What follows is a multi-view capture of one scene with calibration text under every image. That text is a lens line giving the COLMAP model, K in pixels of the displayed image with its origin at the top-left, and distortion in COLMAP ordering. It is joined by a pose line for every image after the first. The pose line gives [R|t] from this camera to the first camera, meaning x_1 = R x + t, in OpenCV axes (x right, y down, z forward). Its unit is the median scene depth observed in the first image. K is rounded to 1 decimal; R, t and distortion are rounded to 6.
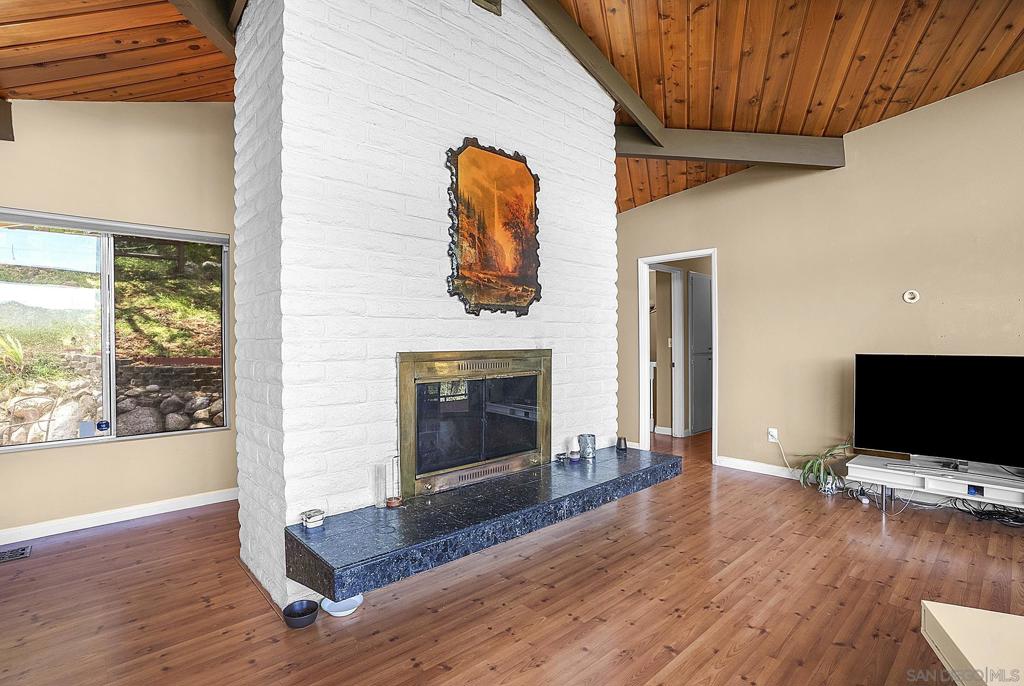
lens RADIAL K [[487.2, 0, 514.3], [0, 487.2, 344.4], [0, 0, 1]] dist [-0.043009, 0.014500]
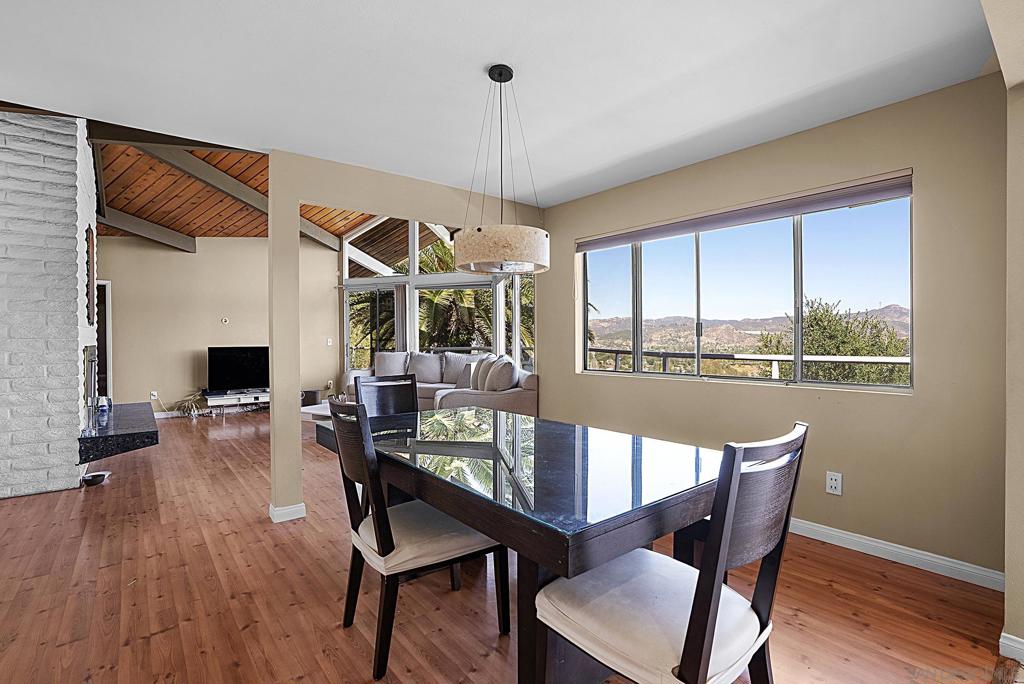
lens RADIAL K [[487.2, 0, 503.1], [0, 487.2, 343.6], [0, 0, 1]] dist [-0.043009, 0.014500]
pose [[0.103413, -0.005003, 0.994626, -1.265741], [0.009816, 0.999944, 0.004009, 0.009525], [-0.994590, 0.009348, 0.103456, -0.518456]]
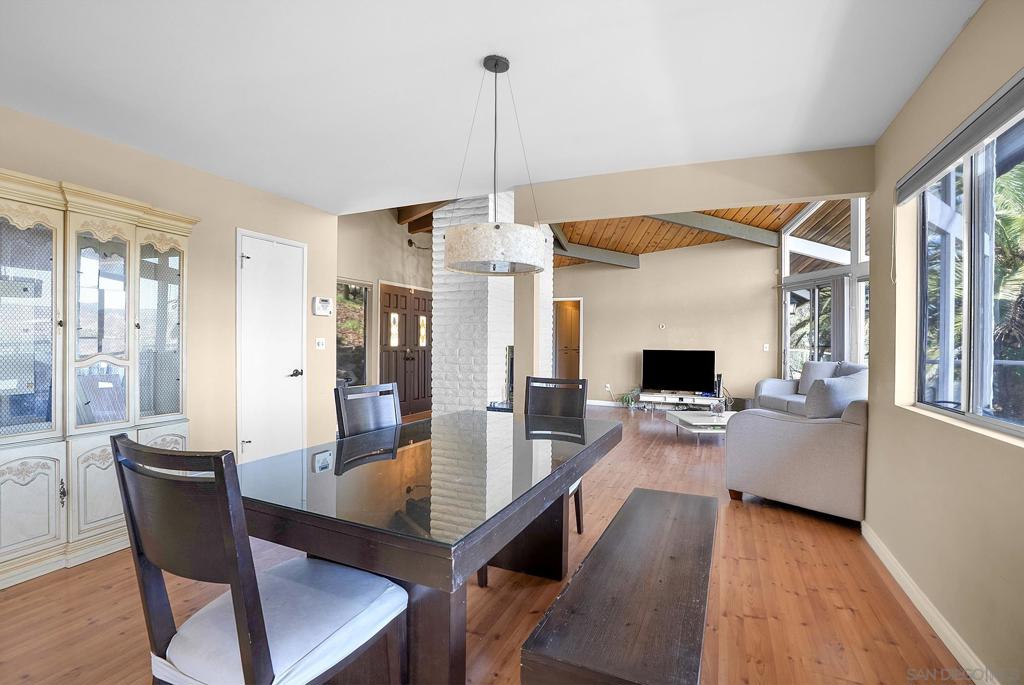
lens RADIAL K [[487.2, 0, 506.4], [0, 487.2, 341.4], [0, 0, 1]] dist [-0.043009, 0.014500]
pose [[0.924934, 0.016575, 0.379765, -0.858149], [-0.014764, 0.999862, -0.007682, 0.008498], [-0.379840, 0.001498, 0.925051, -1.009687]]
